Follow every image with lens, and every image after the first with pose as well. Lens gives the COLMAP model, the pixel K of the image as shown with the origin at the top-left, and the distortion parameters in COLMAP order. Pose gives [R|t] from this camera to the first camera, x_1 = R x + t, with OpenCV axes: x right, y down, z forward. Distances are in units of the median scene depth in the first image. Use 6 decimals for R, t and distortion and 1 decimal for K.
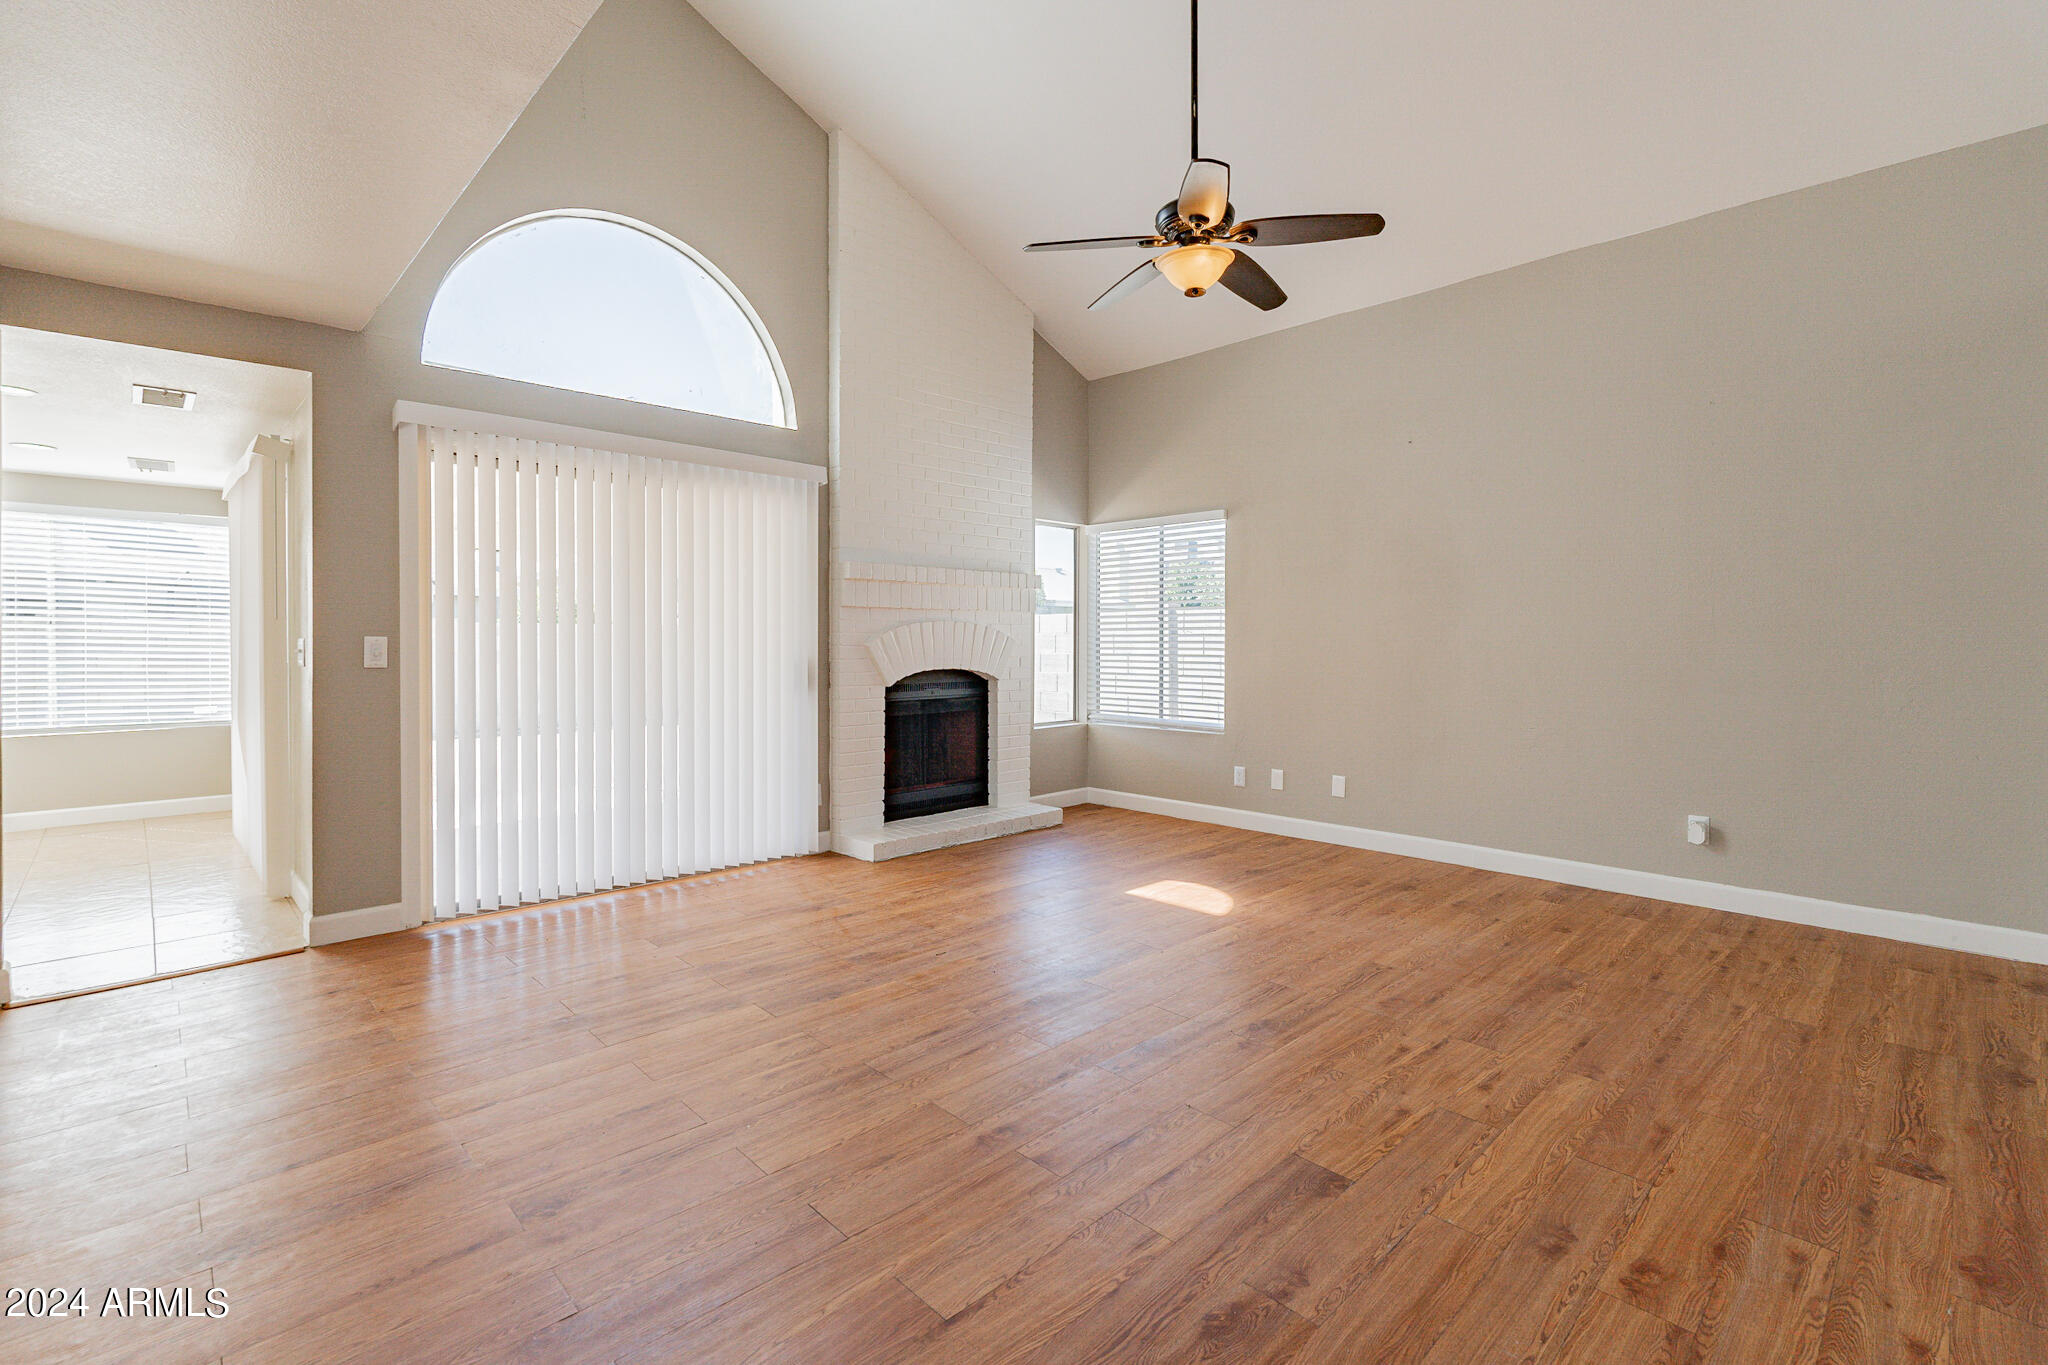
lens RADIAL K [[897.4, 0, 1020.3], [0, 897.4, 678.8], [0, 0, 1]] dist [-0.003265, -0.000130]
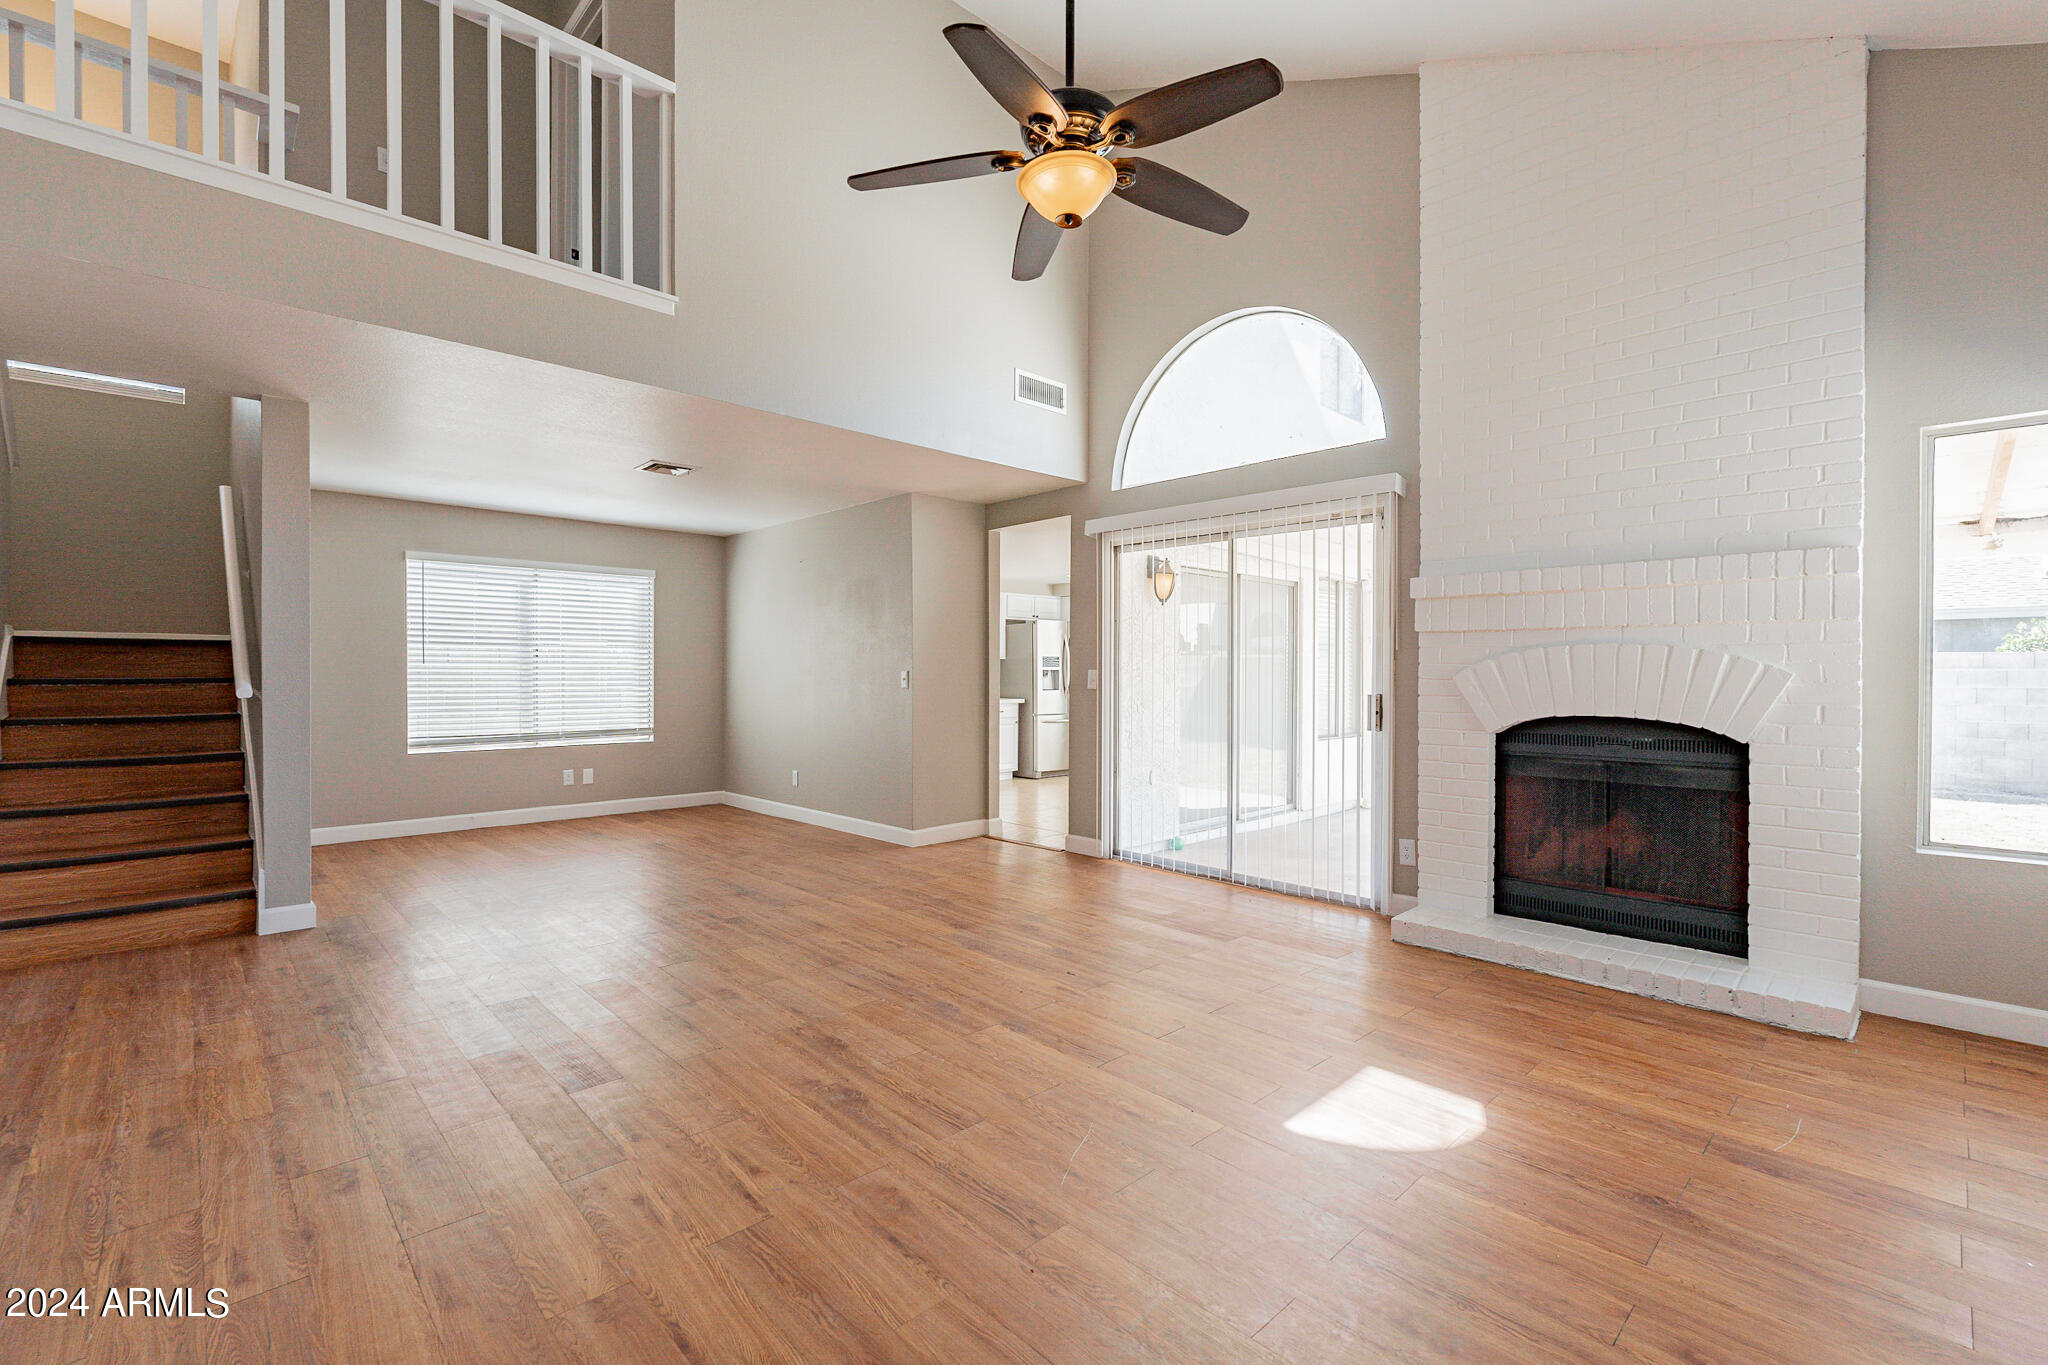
lens RADIAL K [[897.4, 0, 1032.4], [0, 897.4, 711.0], [0, 0, 1]] dist [-0.003265, -0.000130]
pose [[0.000780, 0.041404, -0.999142, 0.633203], [-0.044435, 0.998157, 0.041329, -0.025400], [0.999012, 0.044364, 0.002618, 0.635949]]
